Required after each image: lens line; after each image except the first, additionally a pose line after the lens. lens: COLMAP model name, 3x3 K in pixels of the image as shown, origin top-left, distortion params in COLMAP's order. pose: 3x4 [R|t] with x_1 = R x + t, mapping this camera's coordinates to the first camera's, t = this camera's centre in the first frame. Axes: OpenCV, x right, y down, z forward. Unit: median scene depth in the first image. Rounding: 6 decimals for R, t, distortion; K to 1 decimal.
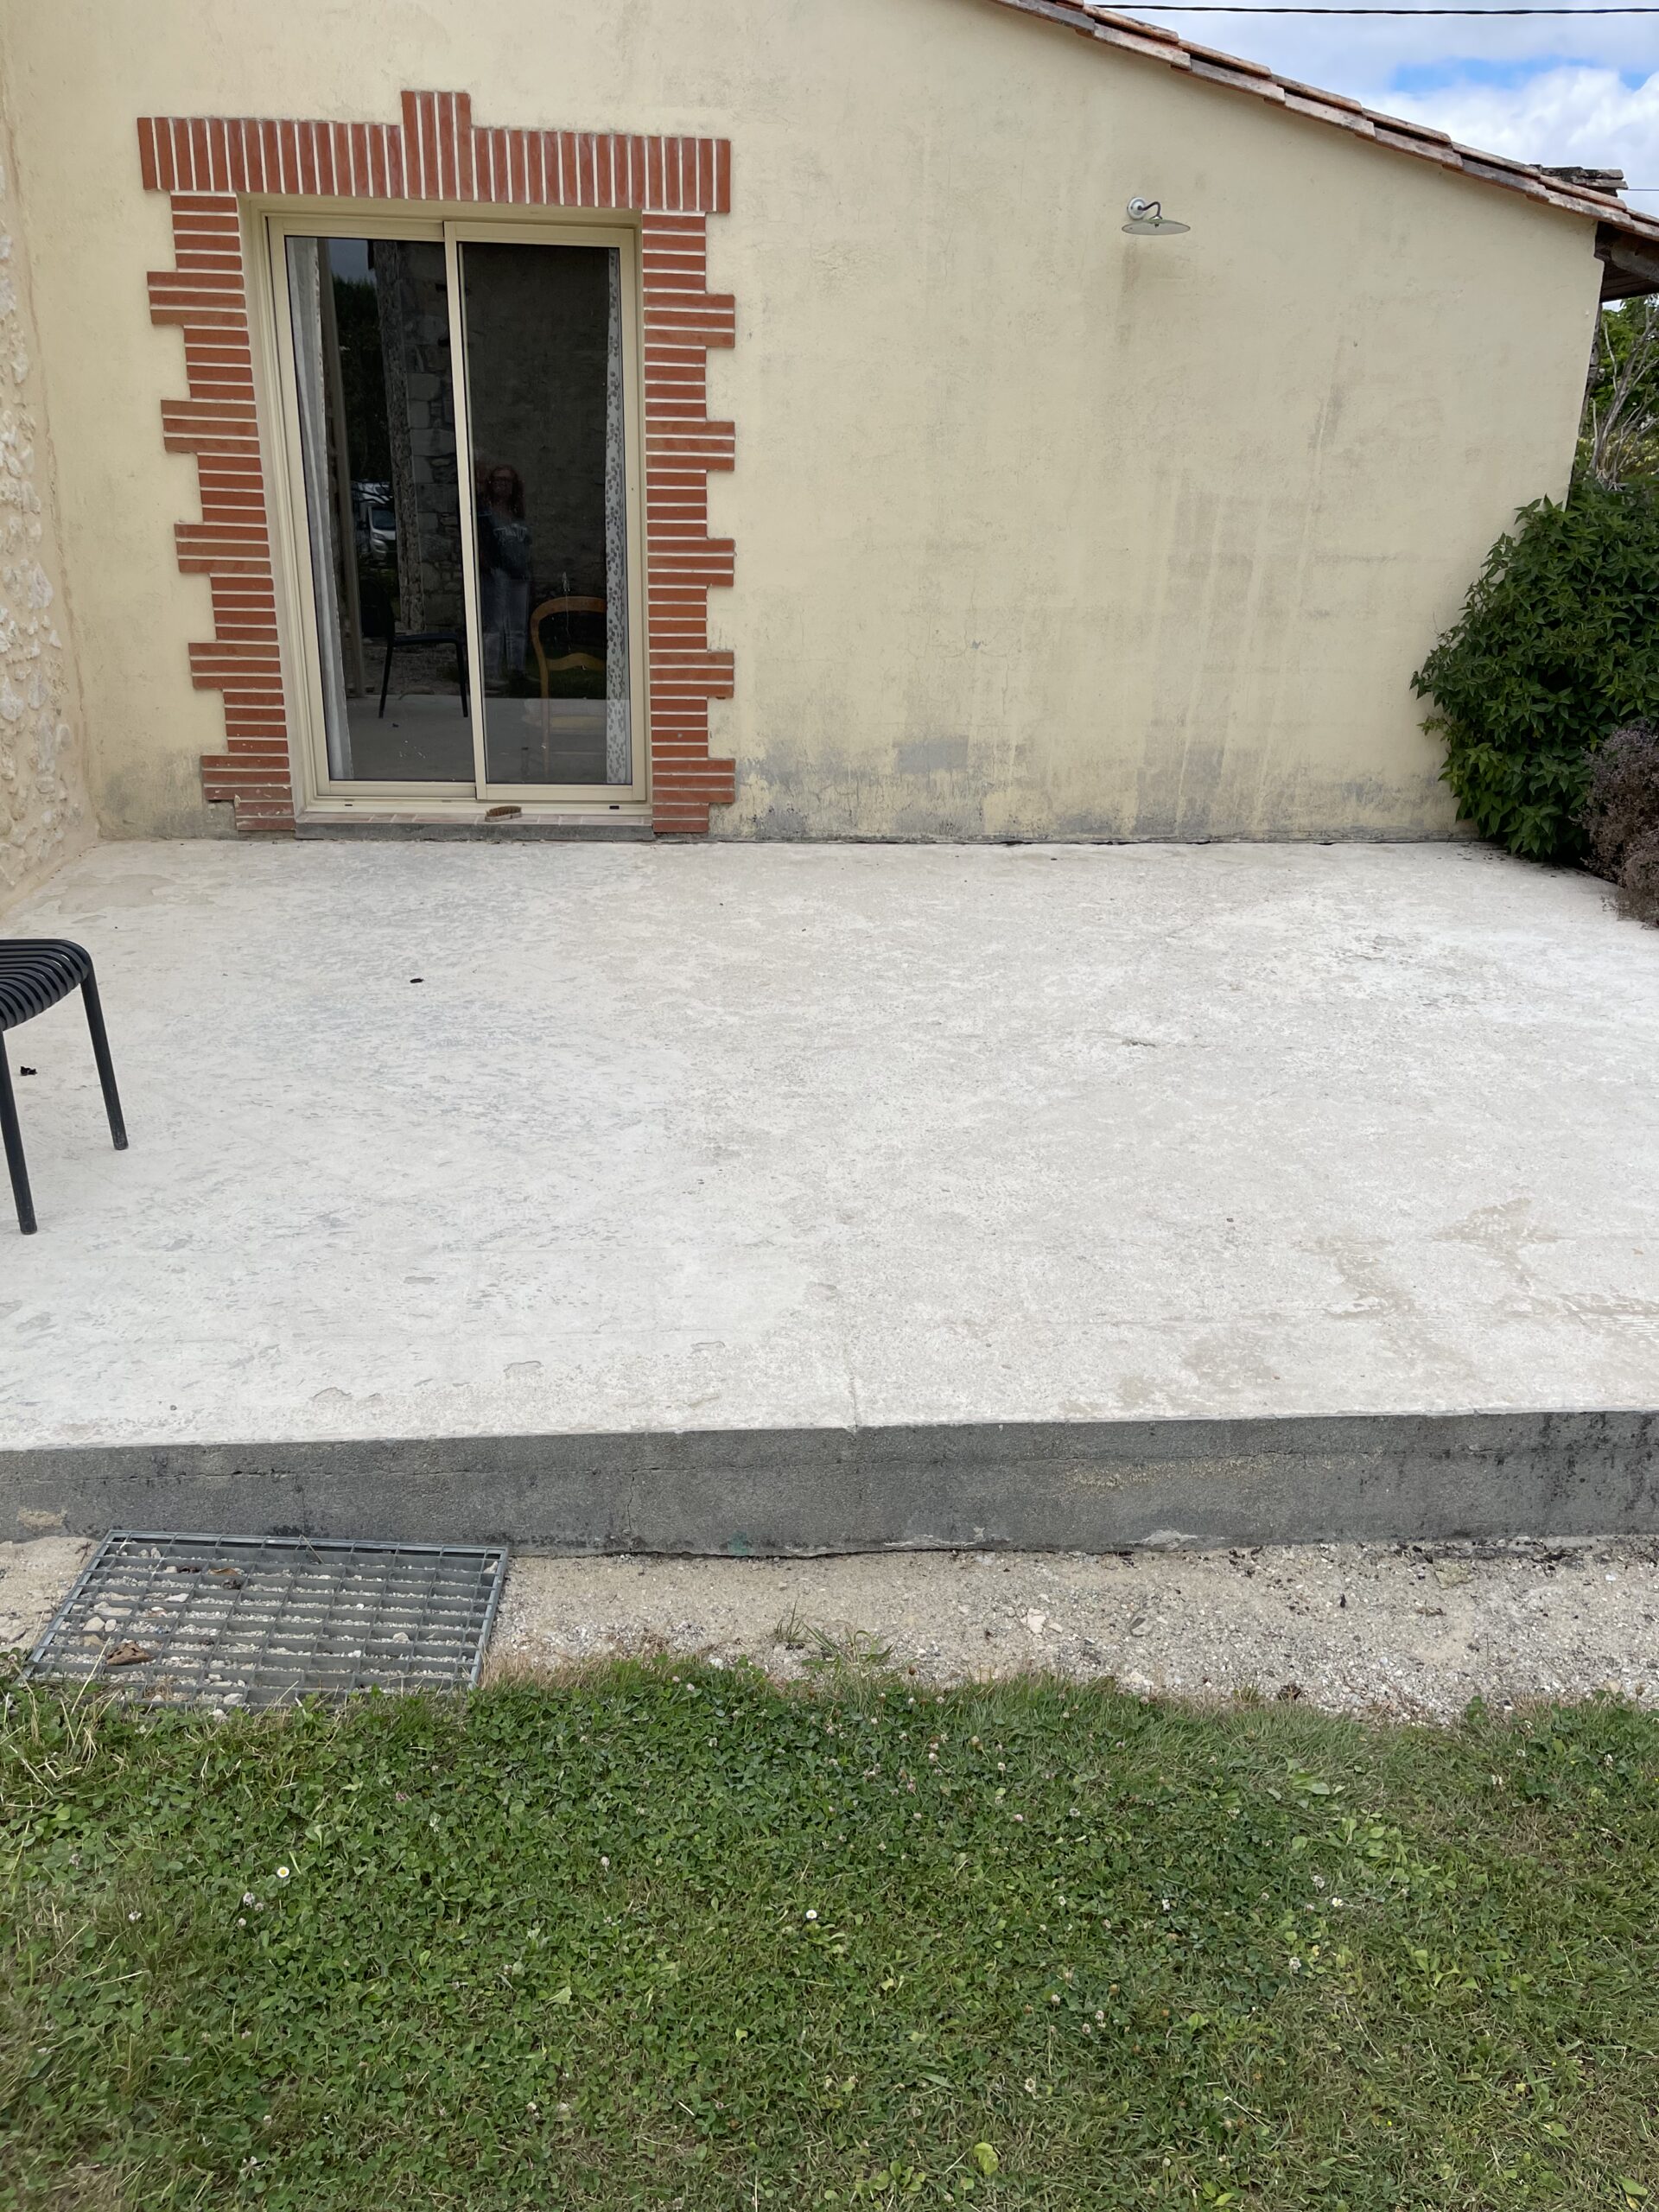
lens RADIAL K [[1664.6, 0, 822.2], [0, 1664.6, 1113.0], [0, 0, 1]] dist [0.086729, -0.122970]
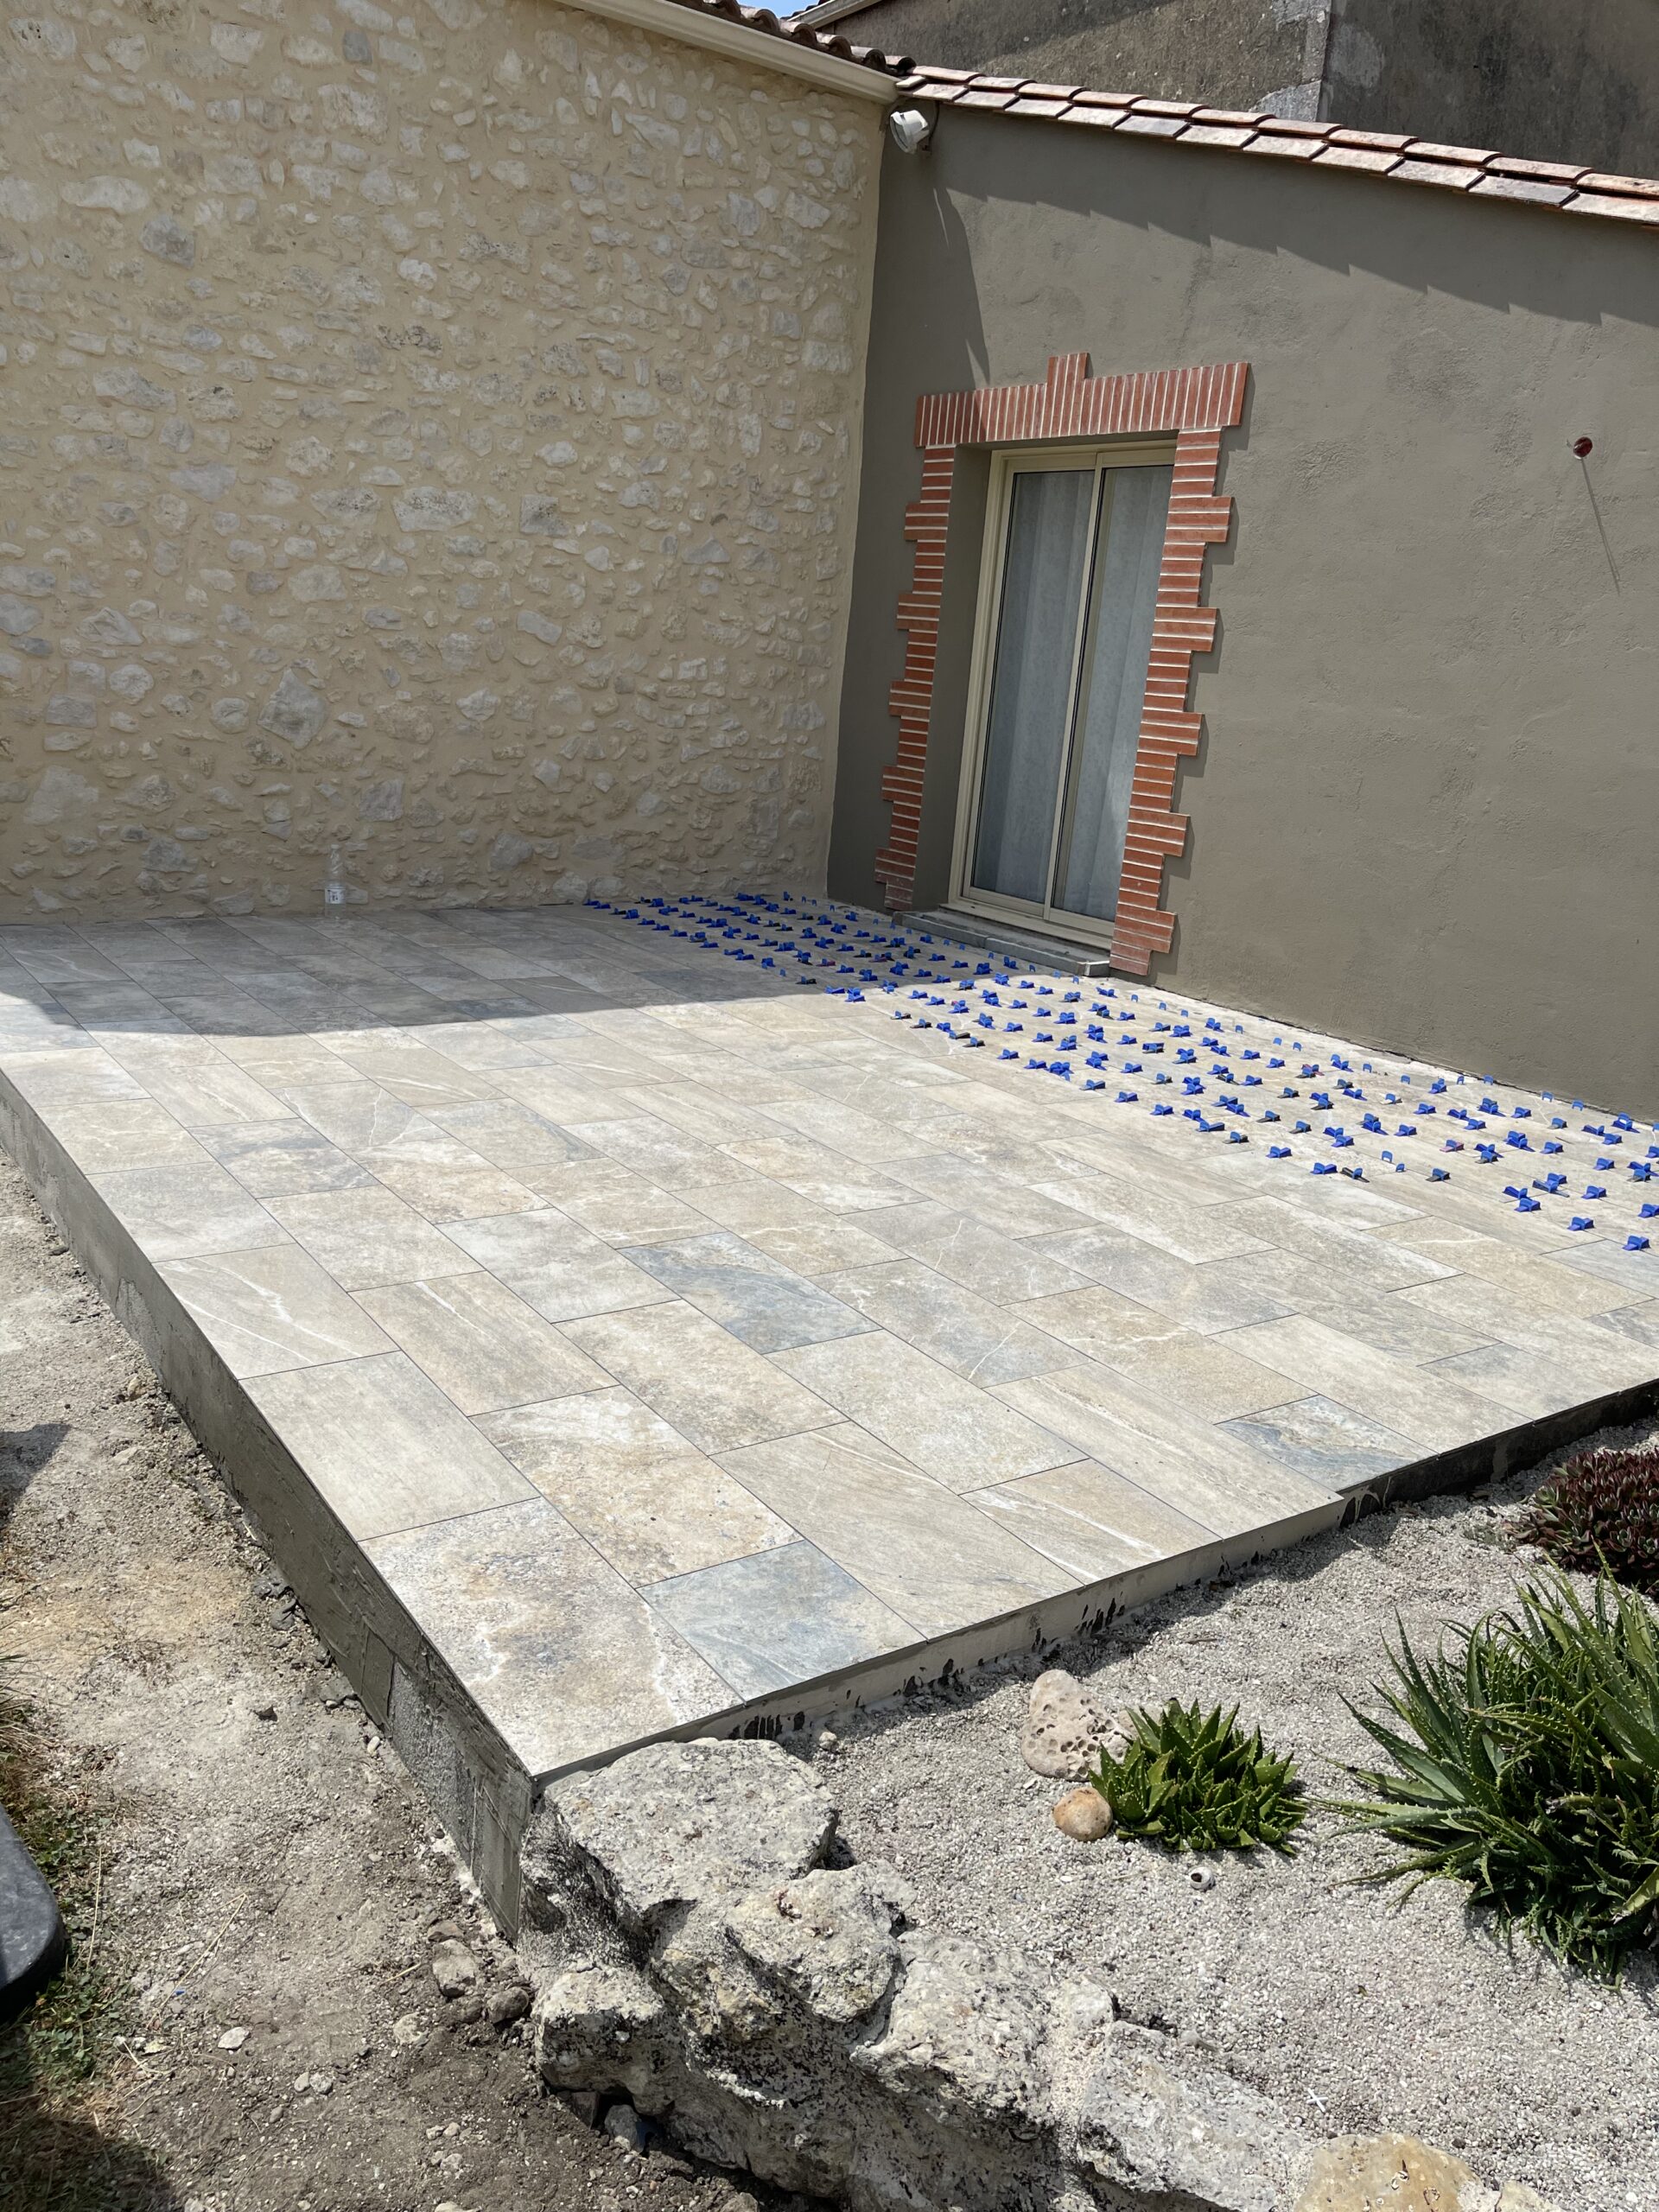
lens RADIAL K [[1655.7, 0, 826.2], [0, 1655.7, 1133.9], [0, 0, 1]] dist [0.137966, -0.394356]
pose [[0.507437, 0.260393, -0.821403, 0.809943], [-0.362151, 0.929418, 0.070909, -0.083973], [0.781891, 0.261490, 0.565923, 0.289258]]
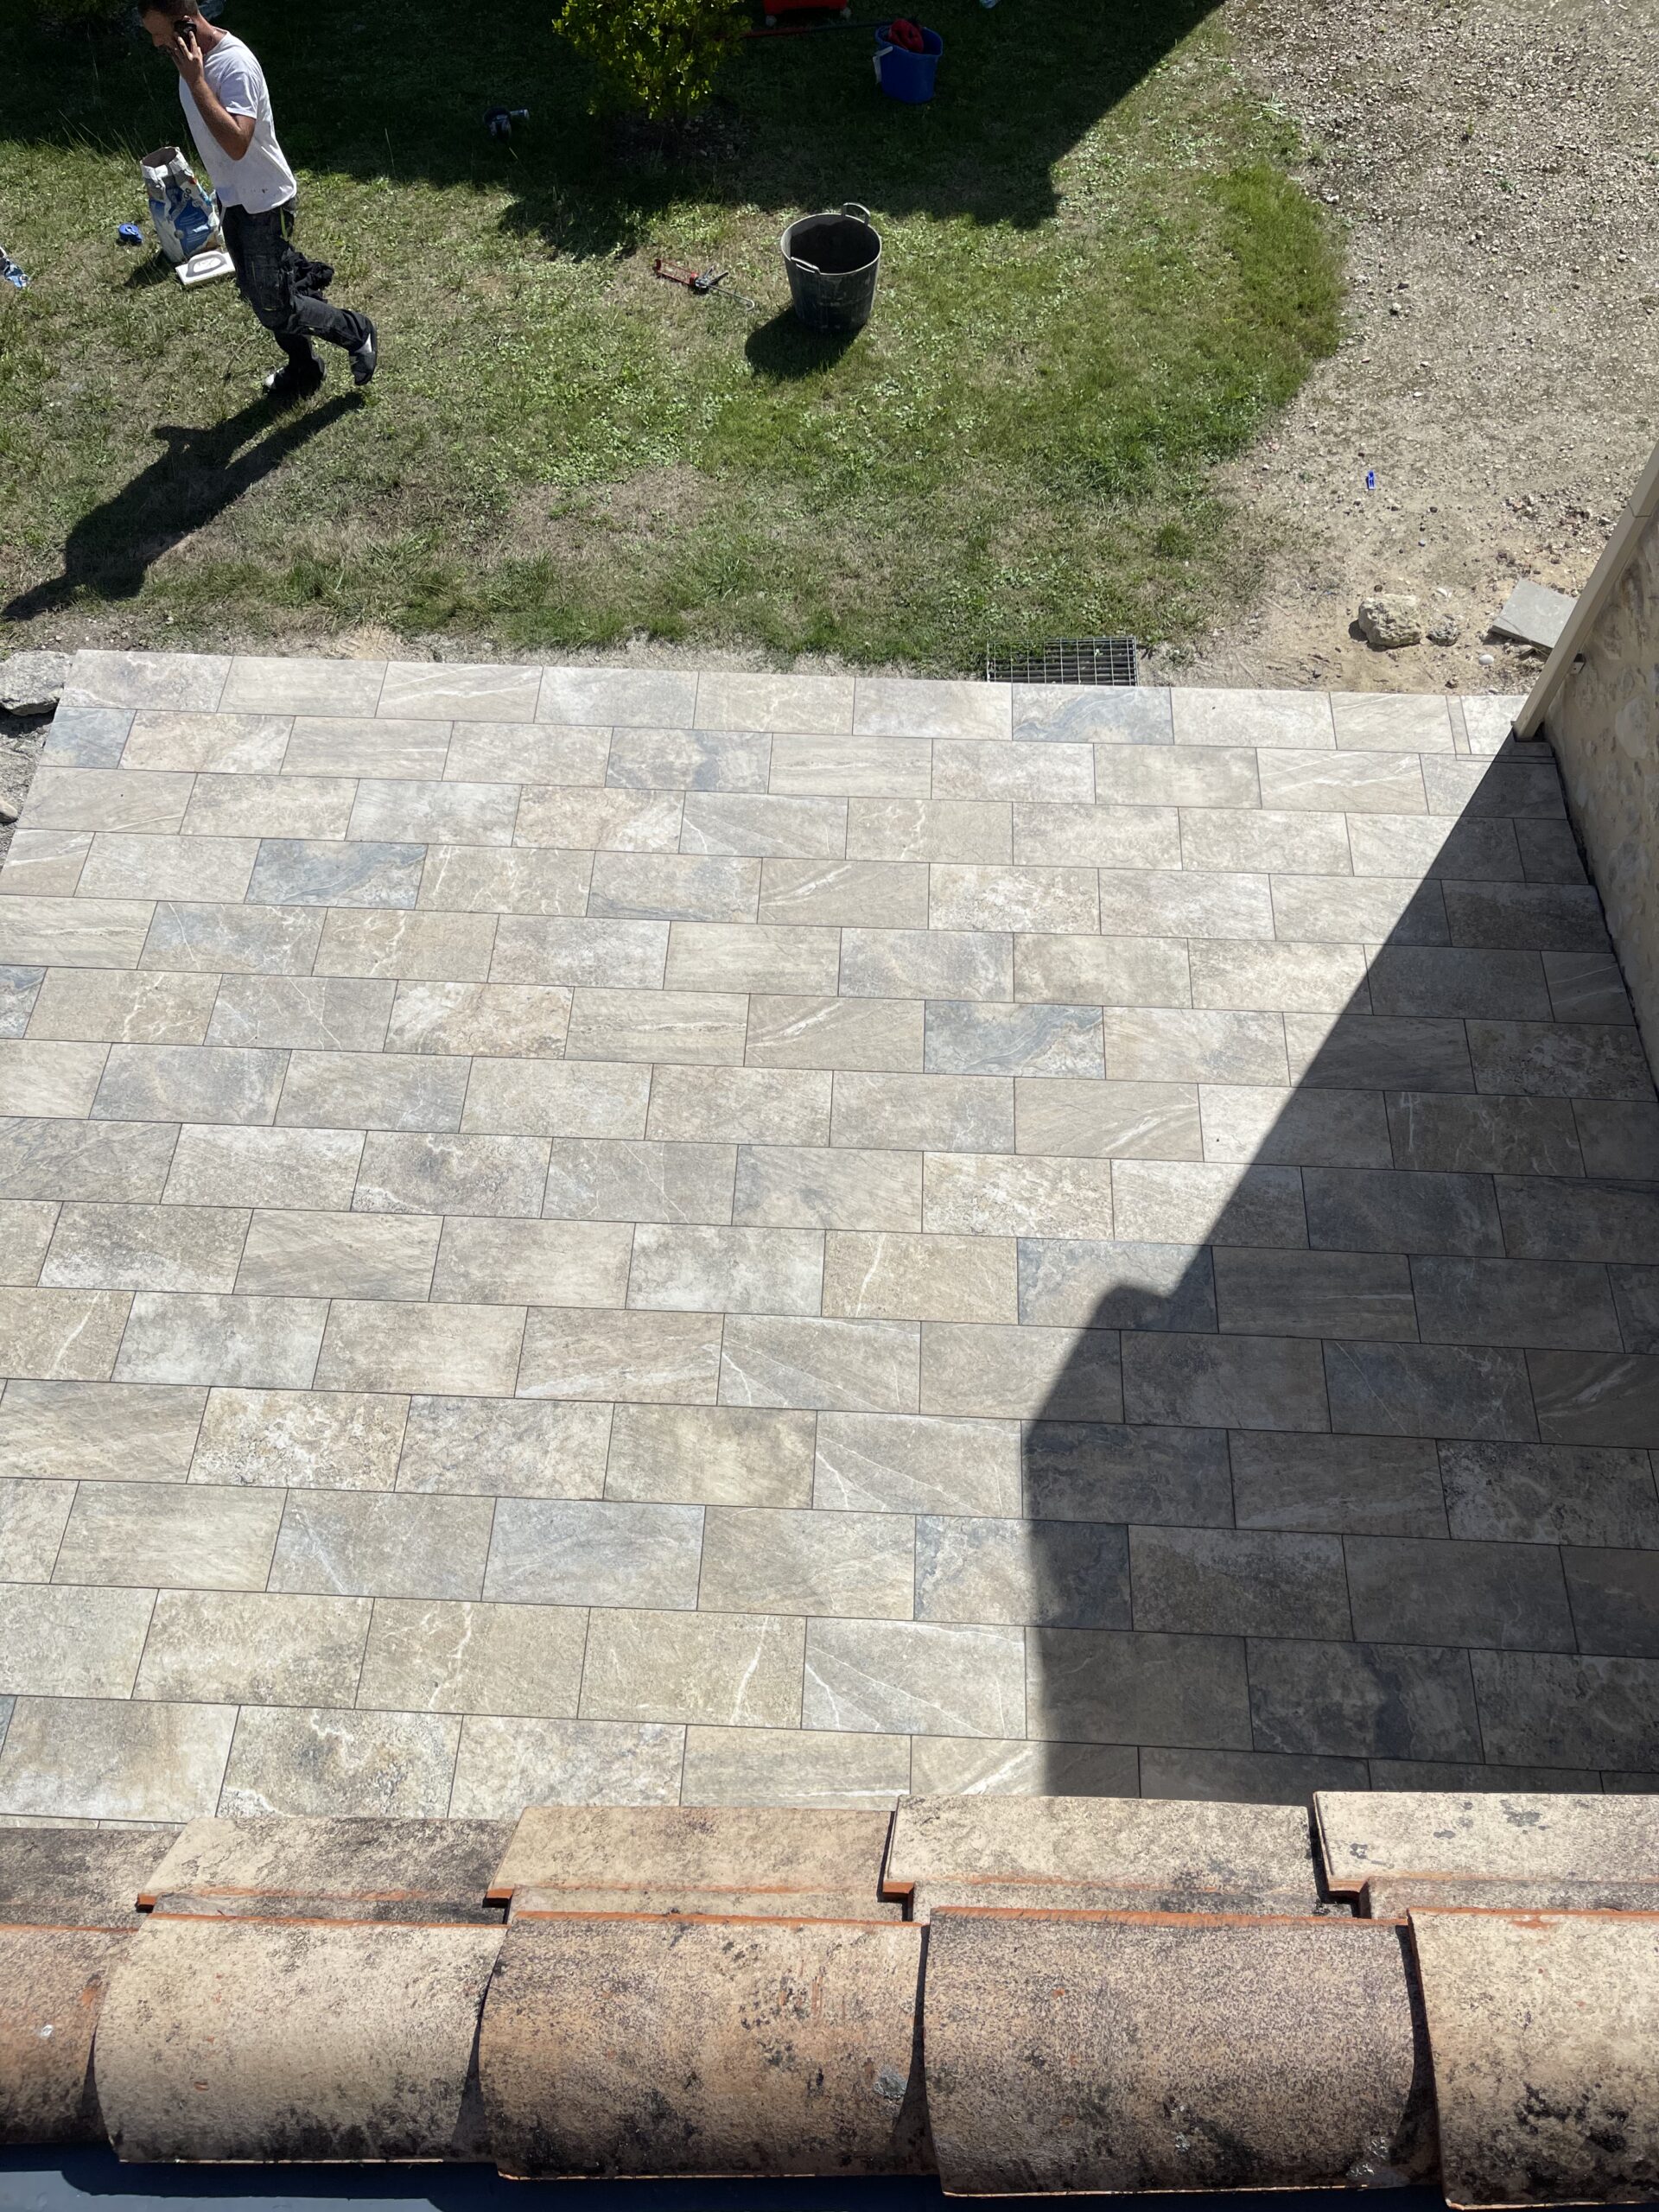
lens RADIAL K [[1664.6, 0, 822.2], [0, 1664.6, 1113.0], [0, 0, 1]] dist [0.086729, -0.122970]
pose [[-0.992741, -0.111127, 0.045999, -0.002736], [0.026778, 0.168633, 0.985315, -0.916738], [-0.117252, 0.979395, -0.164433, 0.869566]]
